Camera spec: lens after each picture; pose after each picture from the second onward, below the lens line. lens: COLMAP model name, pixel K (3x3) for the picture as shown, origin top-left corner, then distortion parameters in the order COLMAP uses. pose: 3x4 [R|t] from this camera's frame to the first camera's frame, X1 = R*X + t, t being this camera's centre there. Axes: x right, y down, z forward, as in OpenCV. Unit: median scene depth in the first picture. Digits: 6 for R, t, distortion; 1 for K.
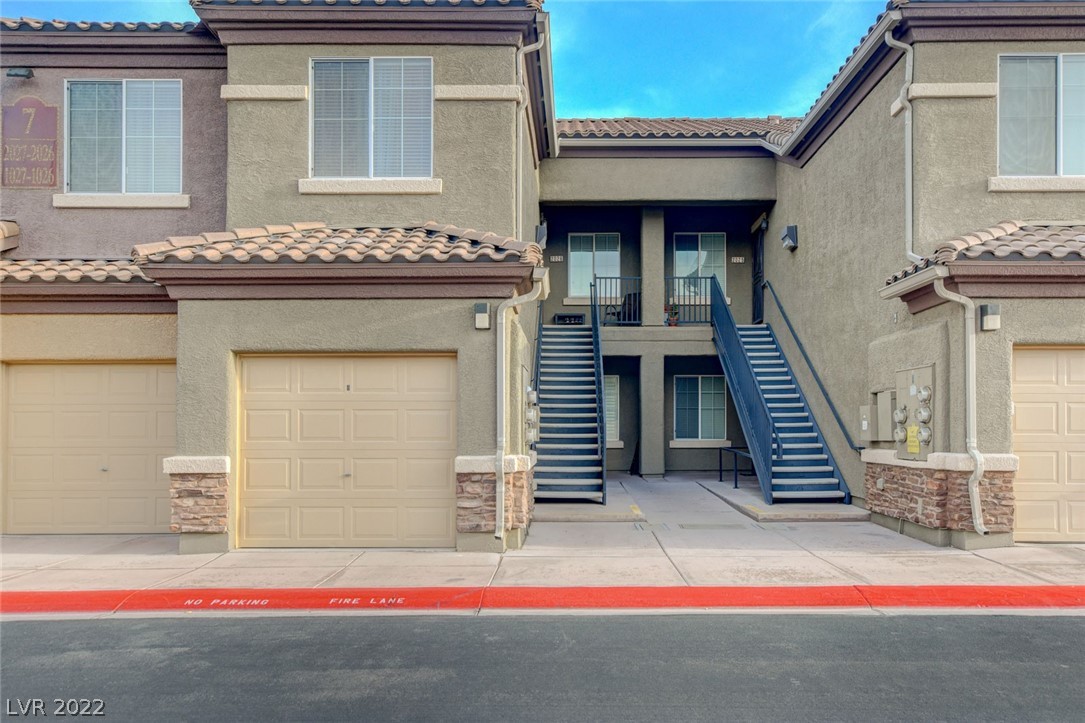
lens RADIAL K [[771.8, 0, 539.1], [0, 771.8, 394.5], [0, 0, 1]] dist [0.004080, 0.030849]
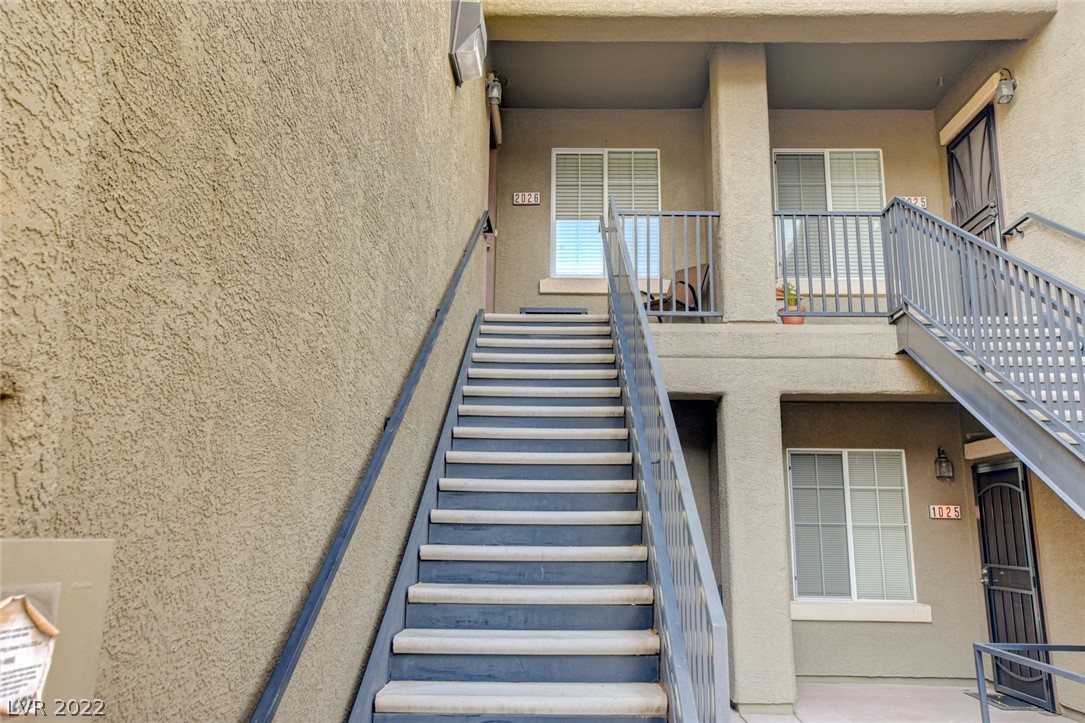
lens RADIAL K [[840.5, 0, 542.5], [0, 840.5, 361.5], [0, 0, 1]] dist [0.014096, 0.077772]
pose [[0.999951, 0.008243, 0.005549, 0.060710], [-0.007208, 0.986107, -0.165958, 0.013871], [-0.006840, 0.165909, 0.986117, 1.011274]]
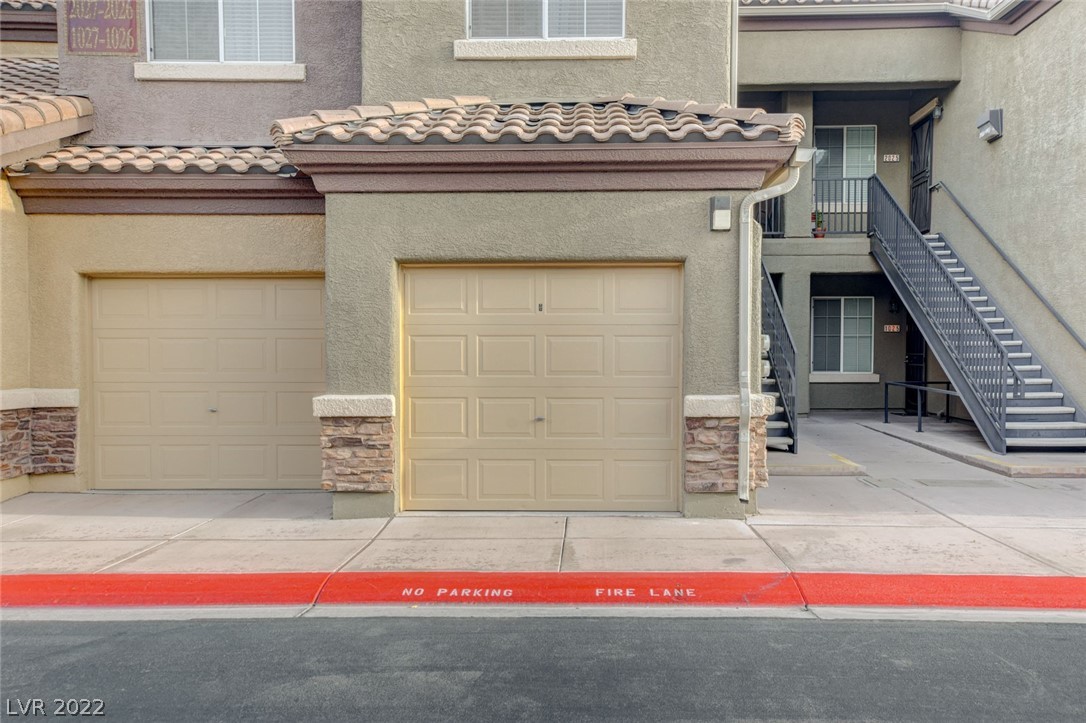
lens RADIAL K [[841.3, 0, 543.0], [0, 841.3, 361.5], [0, 0, 1]] dist [0.014096, 0.077772]
pose [[0.999861, 0.001457, -0.016595, -0.205904], [-0.000672, 0.998884, 0.047219, 0.005047], [0.016645, -0.047202, 0.998747, 0.134209]]
